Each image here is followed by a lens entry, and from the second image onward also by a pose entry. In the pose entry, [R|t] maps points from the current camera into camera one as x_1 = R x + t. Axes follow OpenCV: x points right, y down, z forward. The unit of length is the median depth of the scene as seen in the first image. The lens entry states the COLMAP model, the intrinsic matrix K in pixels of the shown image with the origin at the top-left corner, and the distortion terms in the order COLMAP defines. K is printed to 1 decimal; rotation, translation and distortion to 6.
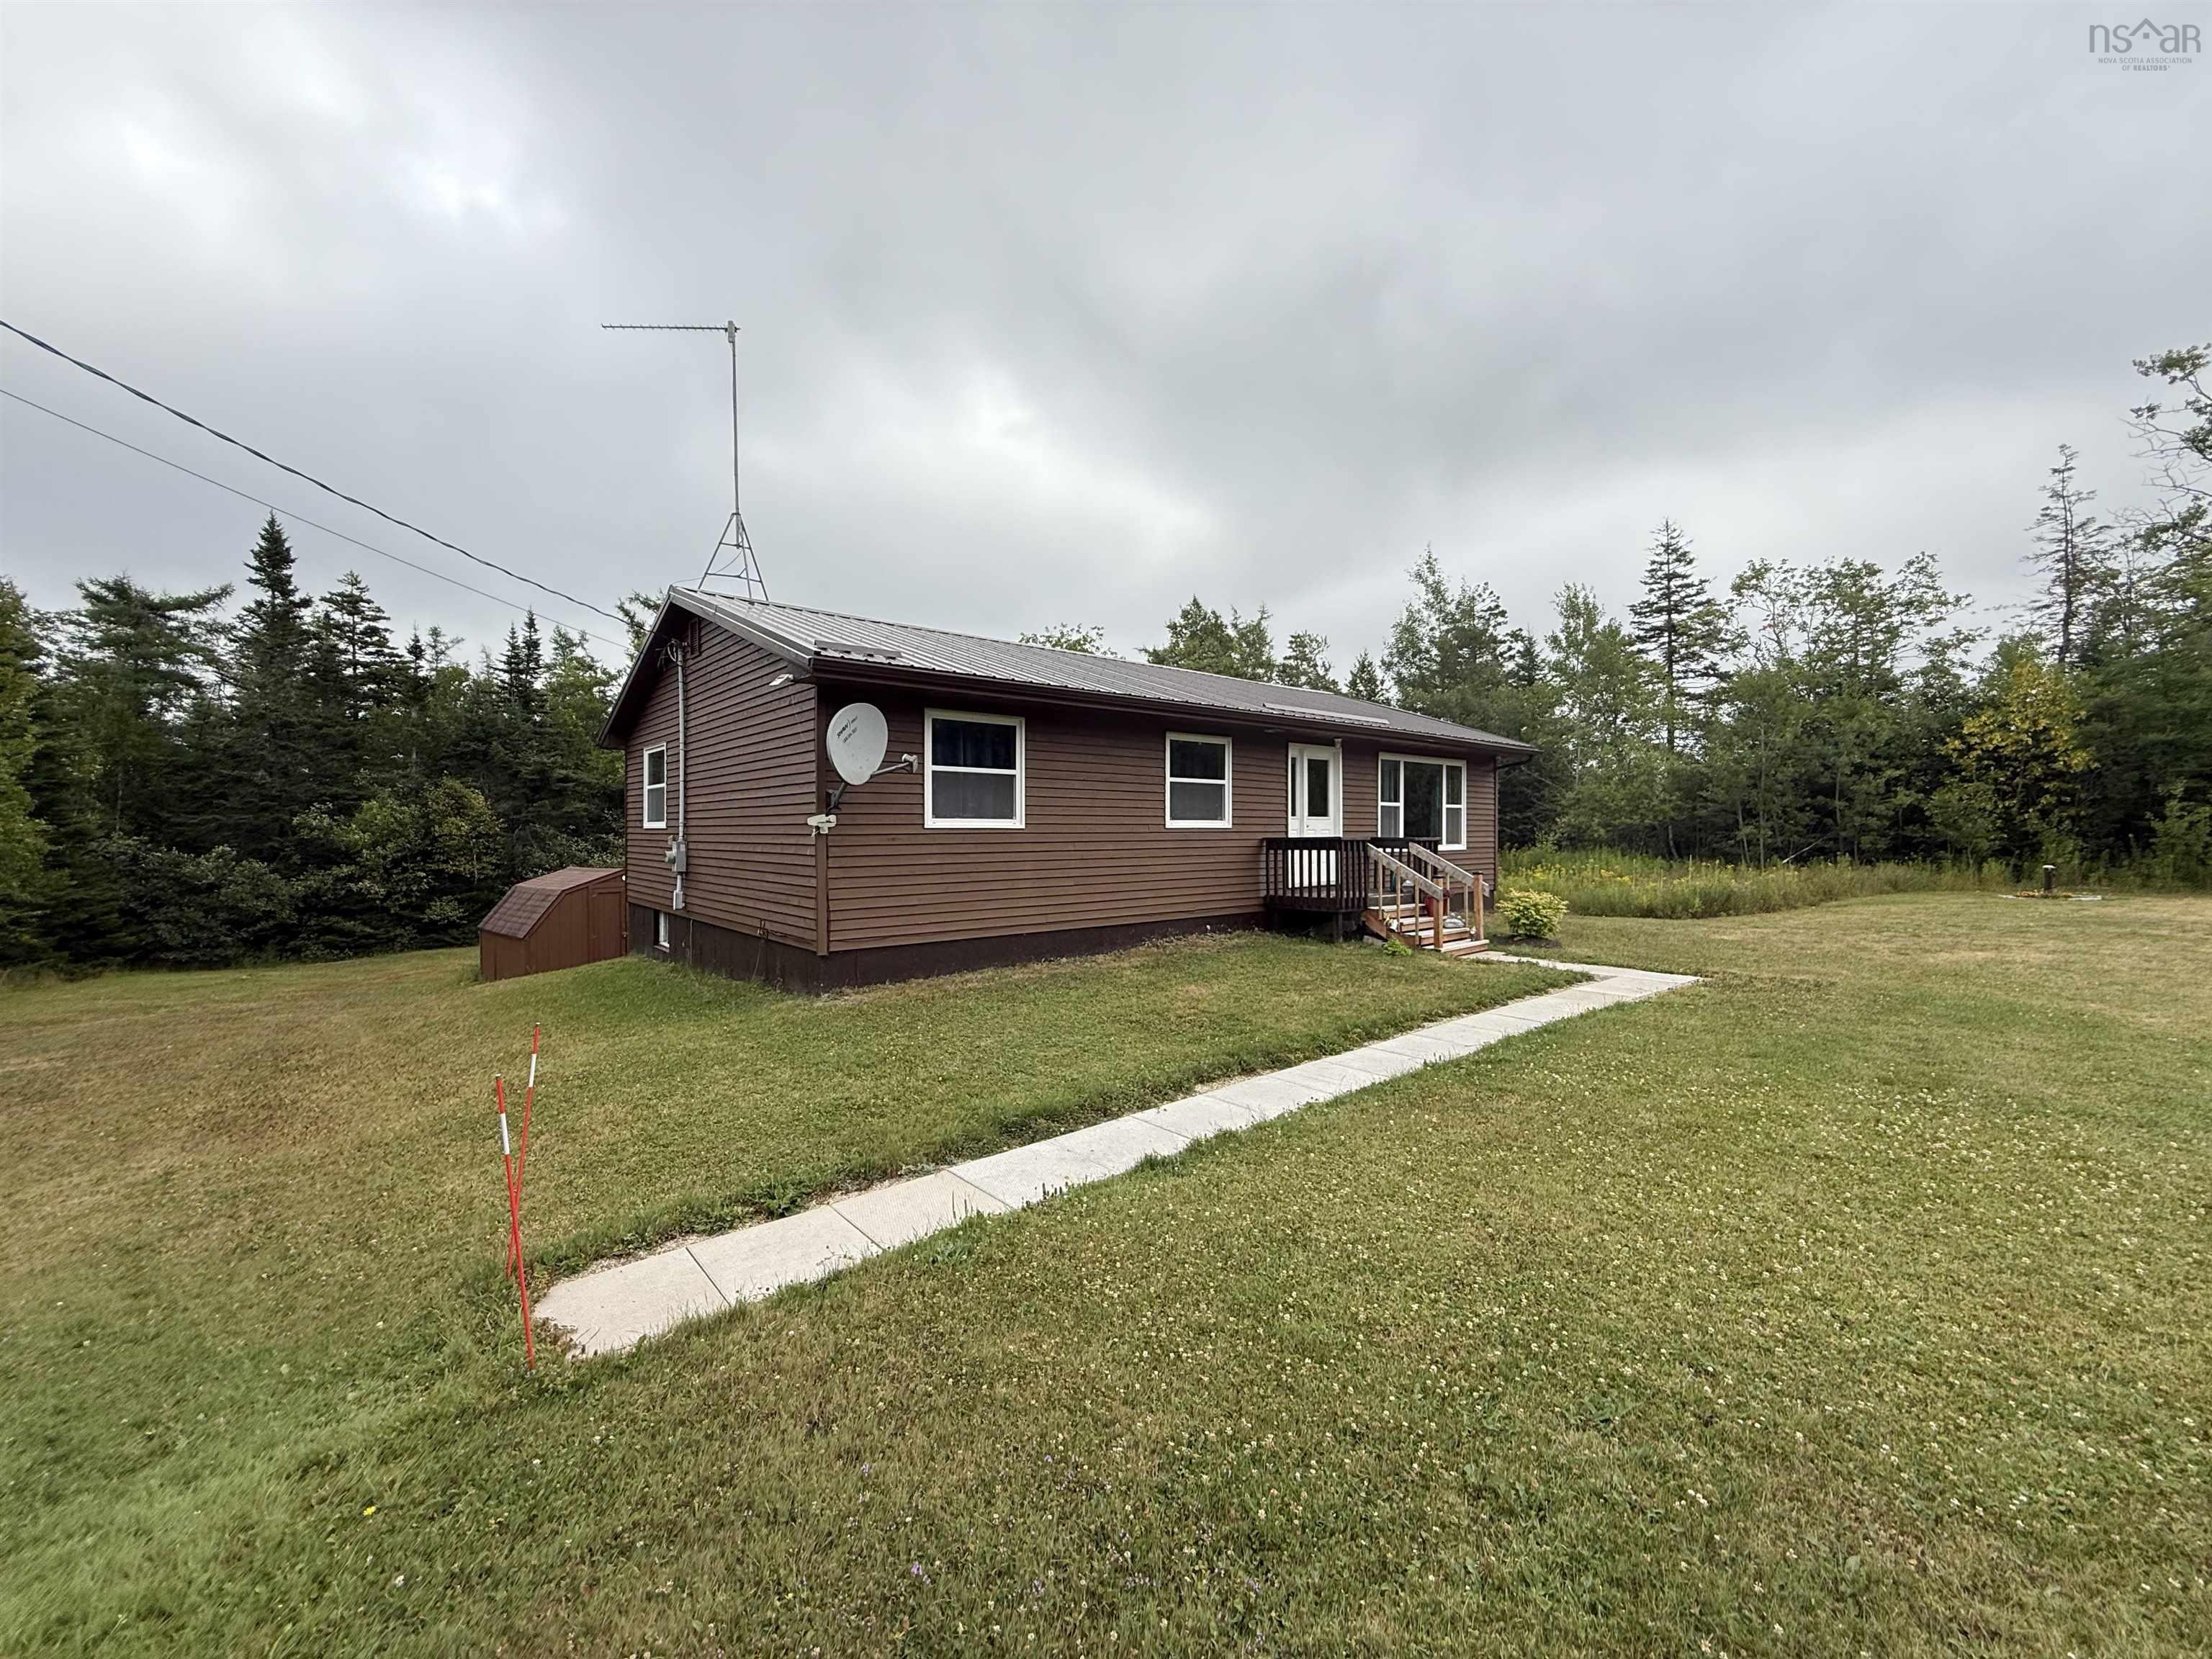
lens RADIAL K [[887.8, 0, 1101.8], [0, 887.8, 836.3], [0, 0, 1]] dist [-0.004552, -0.000340]
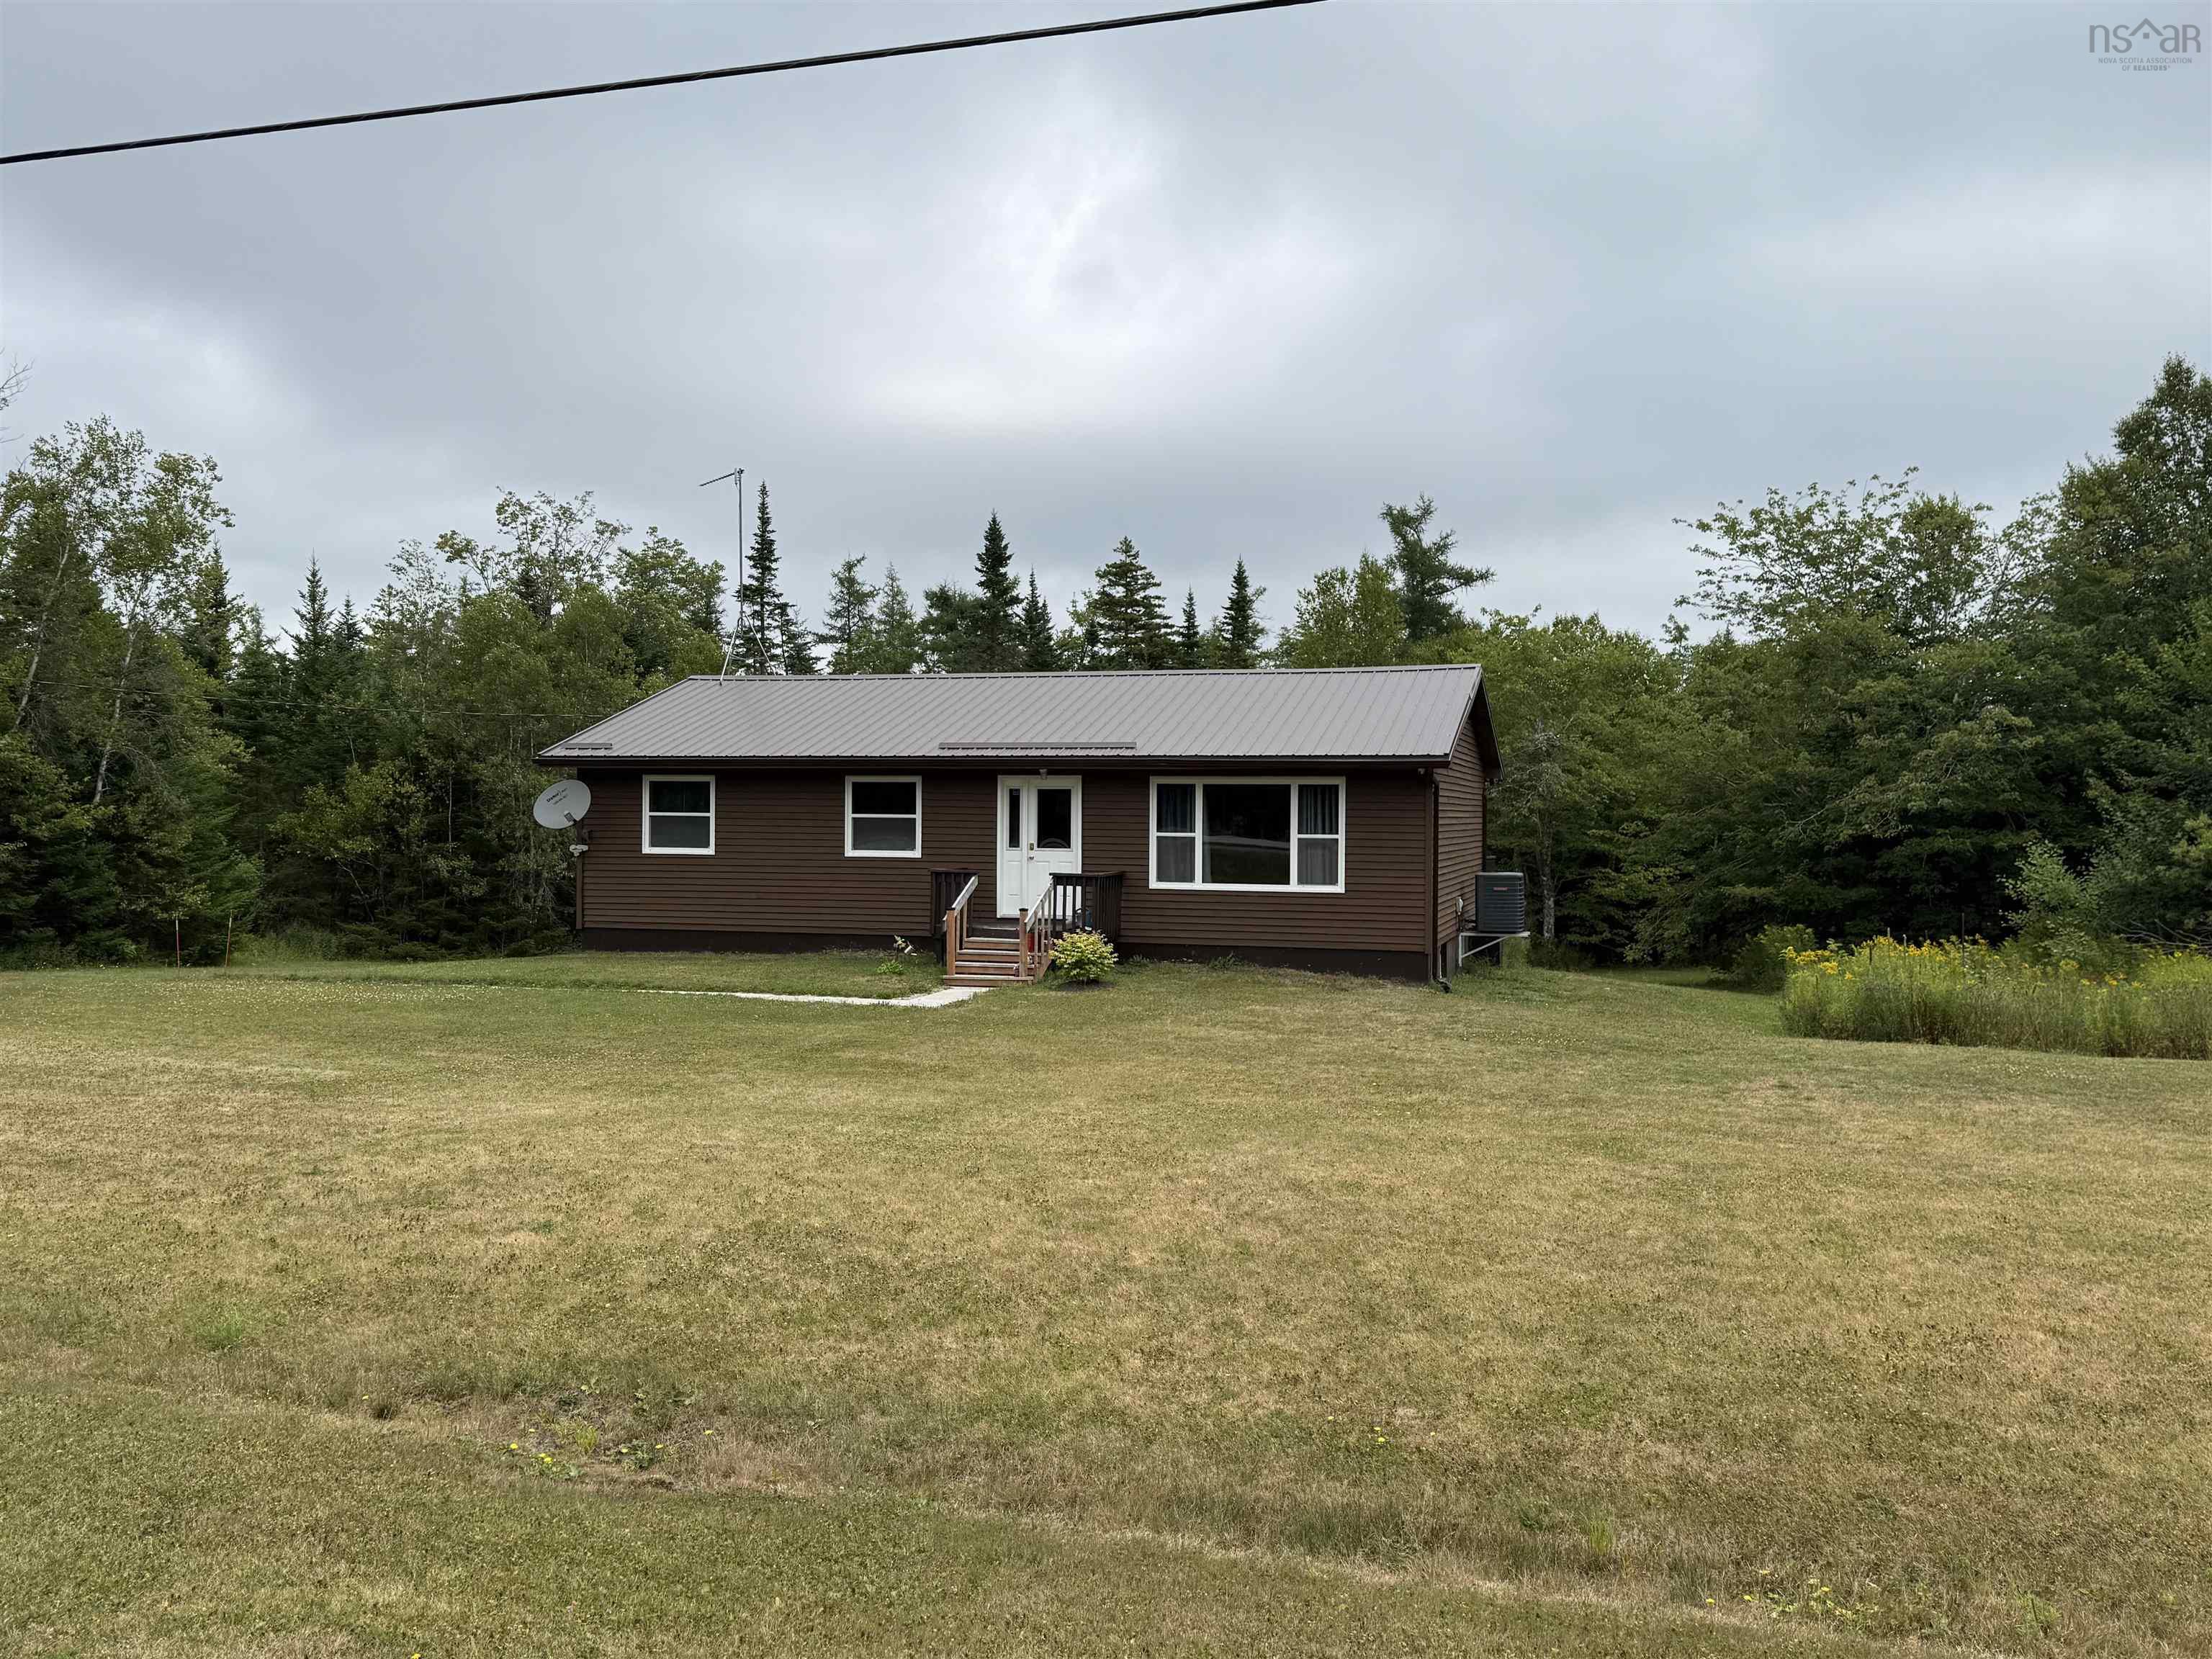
lens RADIAL K [[1827.3, 0, 1114.2], [0, 1827.3, 850.3], [0, 0, 1]] dist [0.096718, -0.070432]
pose [[0.548610, 0.024277, -0.835726, 1.906447], [-0.015798, 0.999701, 0.018671, -0.057041], [0.835929, 0.002960, 0.548829, -0.036803]]
